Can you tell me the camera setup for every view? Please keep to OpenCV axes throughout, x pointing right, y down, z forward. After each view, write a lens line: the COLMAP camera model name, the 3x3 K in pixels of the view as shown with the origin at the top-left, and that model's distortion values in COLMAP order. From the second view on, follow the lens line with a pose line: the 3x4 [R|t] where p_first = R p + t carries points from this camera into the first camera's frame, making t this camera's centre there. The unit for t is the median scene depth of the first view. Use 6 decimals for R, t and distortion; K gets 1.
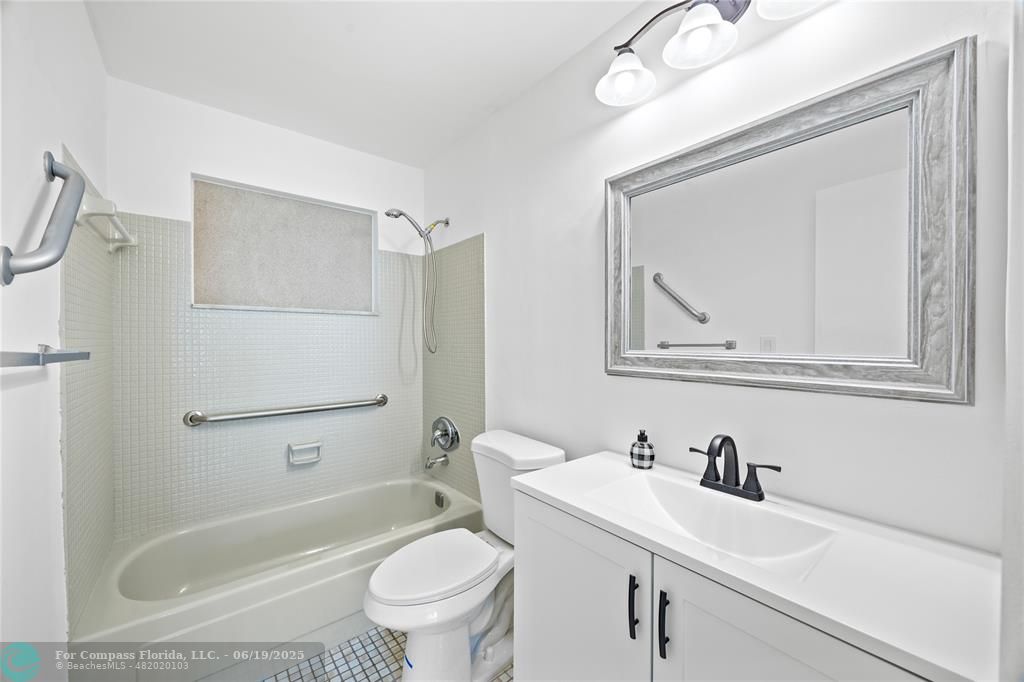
lens RADIAL K [[396.4, 0, 547.7], [0, 396.4, 343.6], [0, 0, 1]] dist [-0.001077, -0.000047]
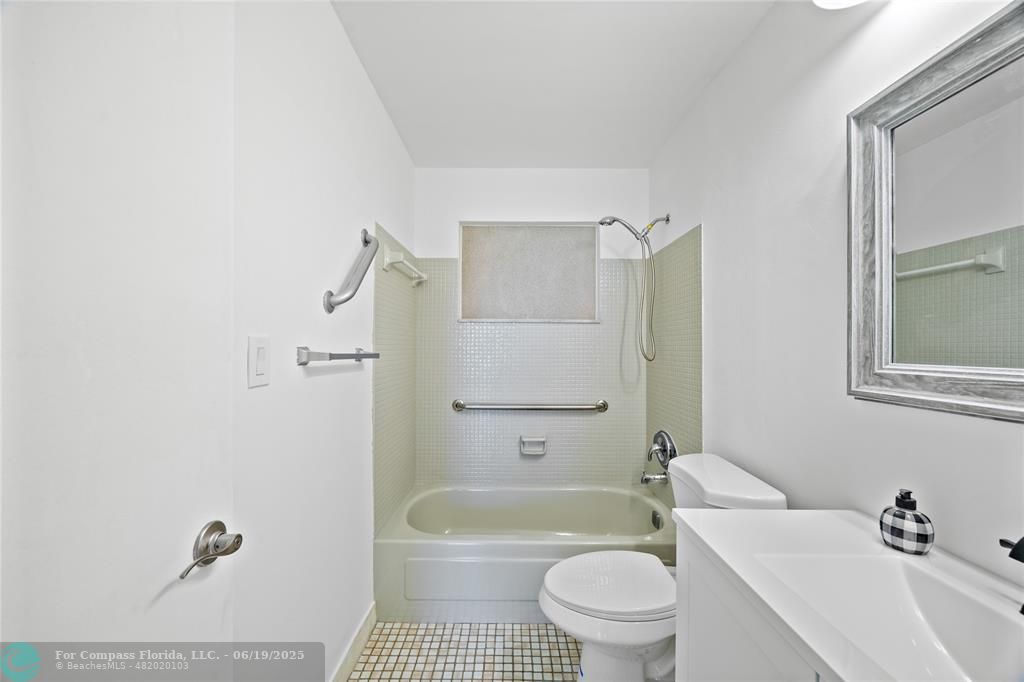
lens RADIAL K [[413.3, 0, 510.9], [0, 413.3, 345.9], [0, 0, 1]] dist [-0.000853, -0.000022]
pose [[0.754307, 0.001980, -0.656519, 0.177052], [-0.010453, 0.999905, -0.008994, 0.000545], [0.656439, 0.013647, 0.754256, 0.078357]]
